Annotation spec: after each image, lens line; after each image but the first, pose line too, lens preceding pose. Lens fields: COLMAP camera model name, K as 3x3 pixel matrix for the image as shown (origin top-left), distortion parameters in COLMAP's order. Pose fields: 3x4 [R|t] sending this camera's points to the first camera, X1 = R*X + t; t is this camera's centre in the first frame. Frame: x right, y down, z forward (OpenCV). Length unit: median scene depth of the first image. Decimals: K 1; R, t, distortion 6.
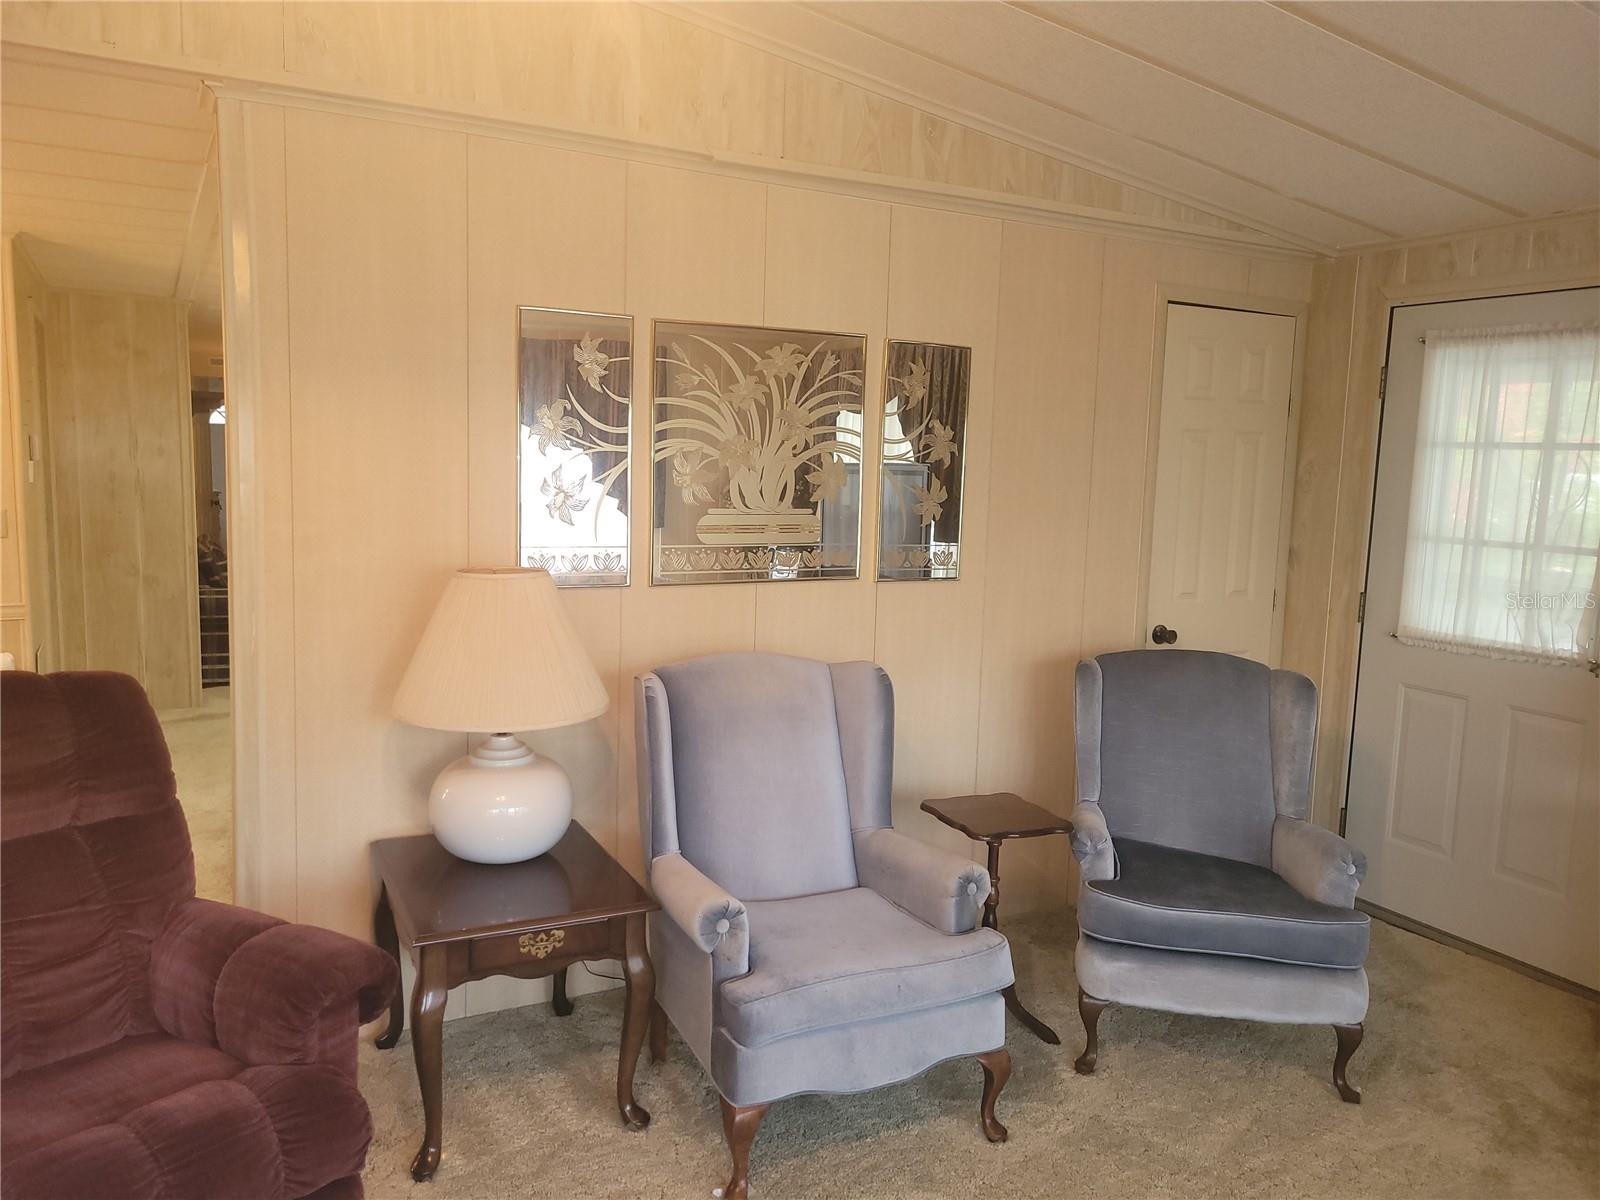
lens RADIAL K [[1199.8, 0, 819.7], [0, 1199.8, 590.5], [0, 0, 1]] dist [0.047004, -0.030198]
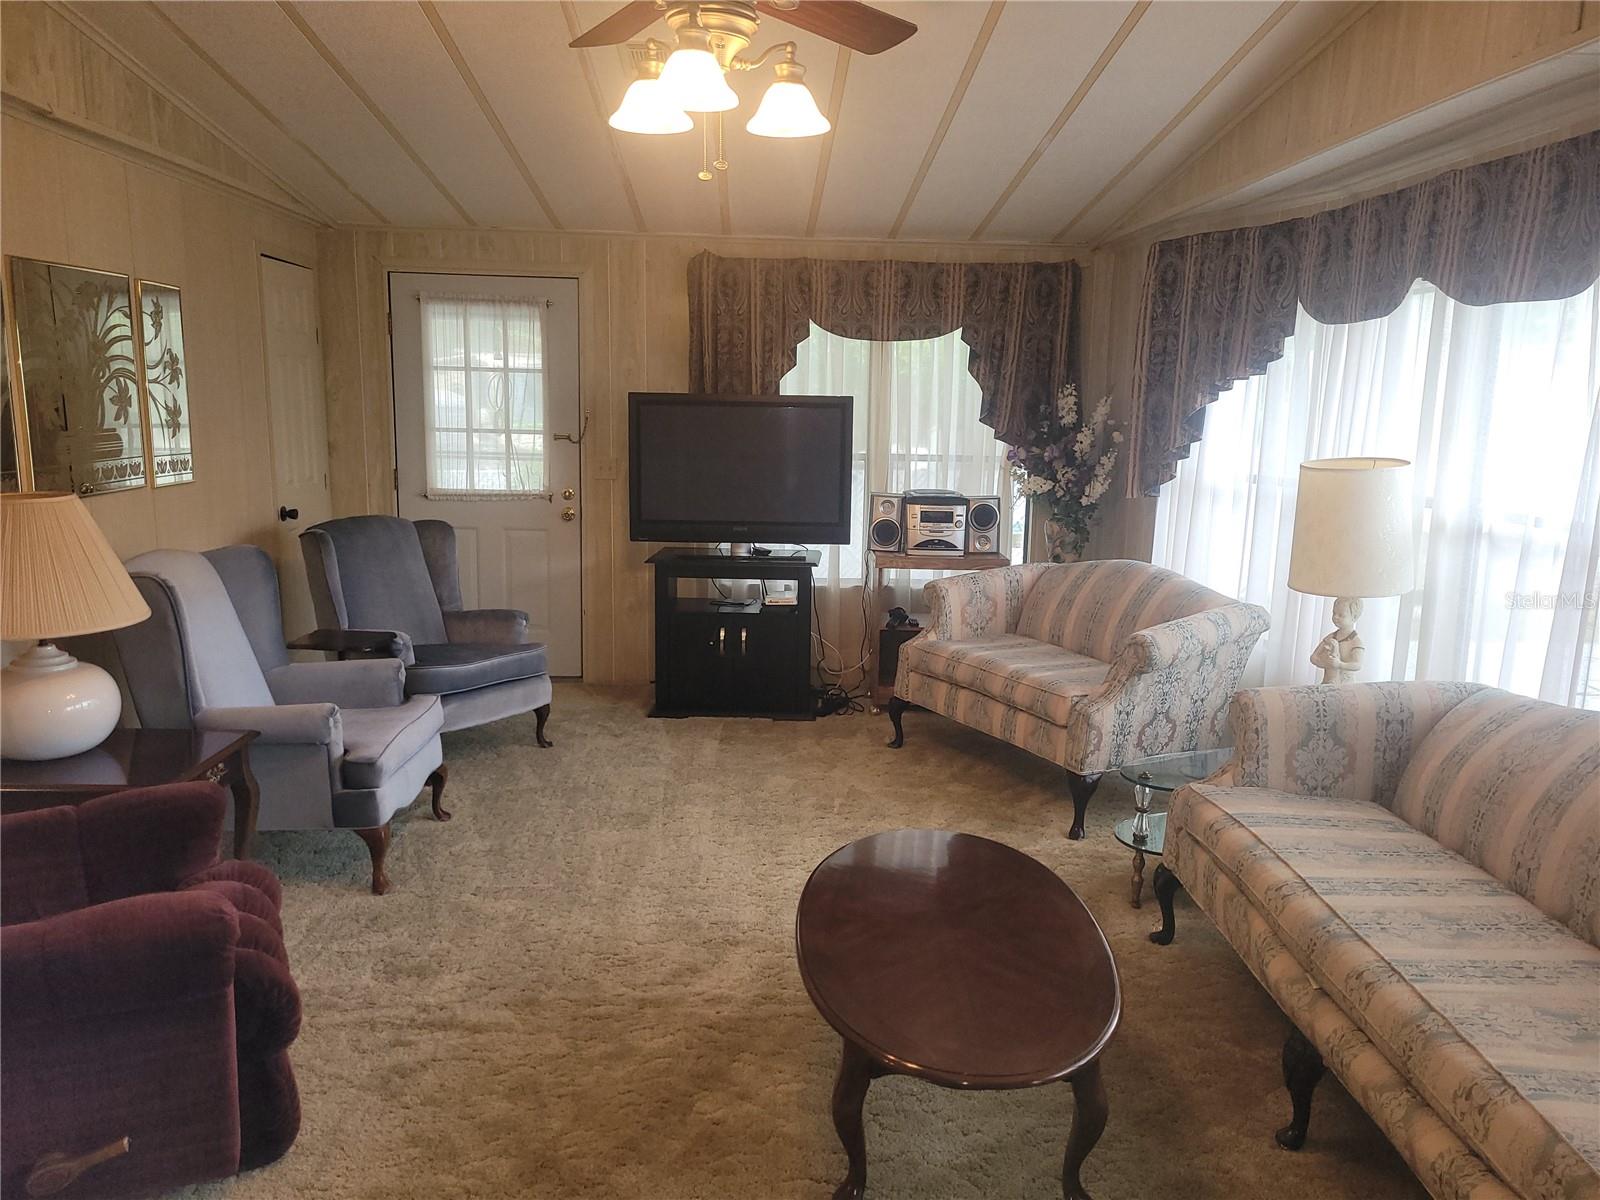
lens RADIAL K [[1200.9, 0, 792.3], [0, 1200.9, 595.0], [0, 0, 1]] dist [0.025757, -0.003614]
pose [[0.430906, -0.171641, 0.885923, -0.741726], [0.092958, 0.984964, 0.145615, -0.017738], [-0.897596, 0.019607, 0.440383, -0.078733]]
